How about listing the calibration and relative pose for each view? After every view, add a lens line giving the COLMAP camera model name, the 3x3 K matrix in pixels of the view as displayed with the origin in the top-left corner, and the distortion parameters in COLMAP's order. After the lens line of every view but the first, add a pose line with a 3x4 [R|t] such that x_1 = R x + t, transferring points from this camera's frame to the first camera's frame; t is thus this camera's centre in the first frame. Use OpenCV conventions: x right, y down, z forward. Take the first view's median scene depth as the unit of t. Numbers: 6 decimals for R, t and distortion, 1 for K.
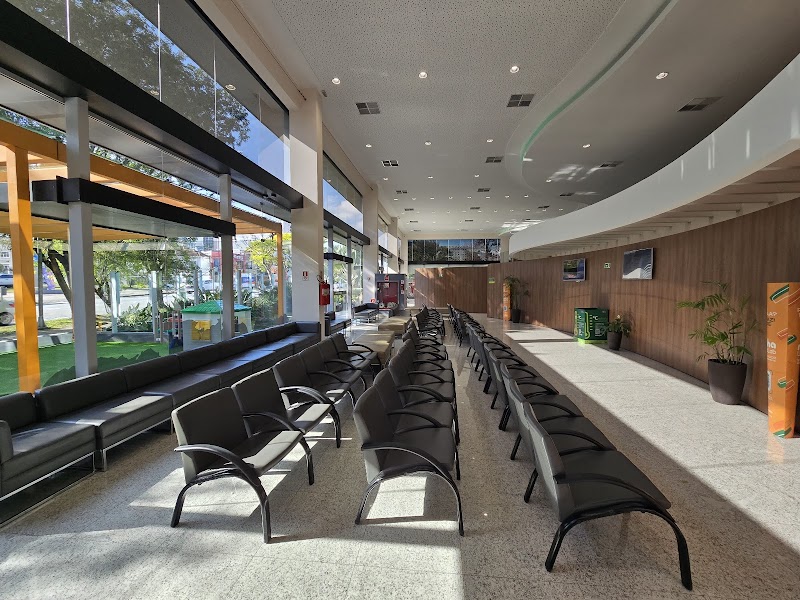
lens RADIAL K [[353.1, 0, 400.0], [0, 353.1, 300.0], [0, 0, 1]] dist [-0.000144, -0.000247]
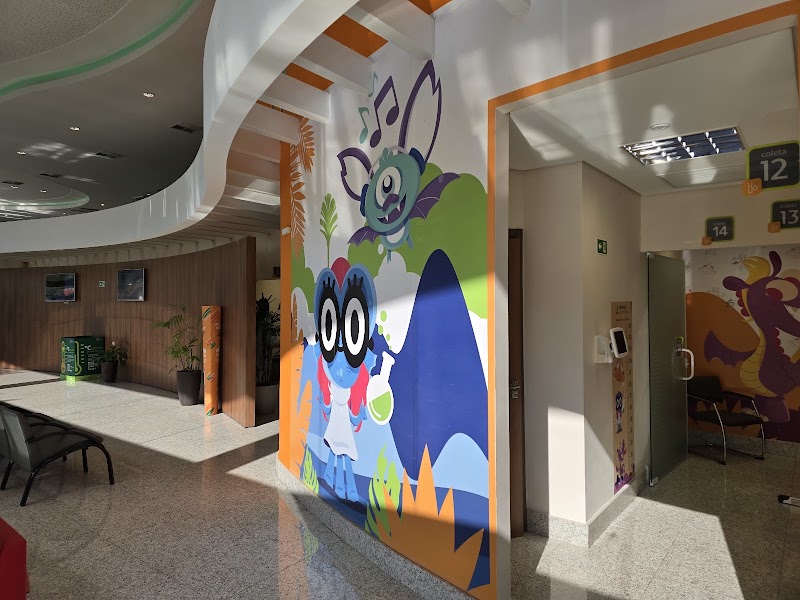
lens RADIAL K [[537.3, 0, 400.0], [0, 537.3, 300.0], [0, 0, 1]] dist [-0.001703, -0.005550]
pose [[0.532474, 0.008486, 0.846404, -0.113416], [0.037870, 0.998710, -0.033837, 0.010712], [-0.845599, 0.050071, 0.531465, -0.277754]]
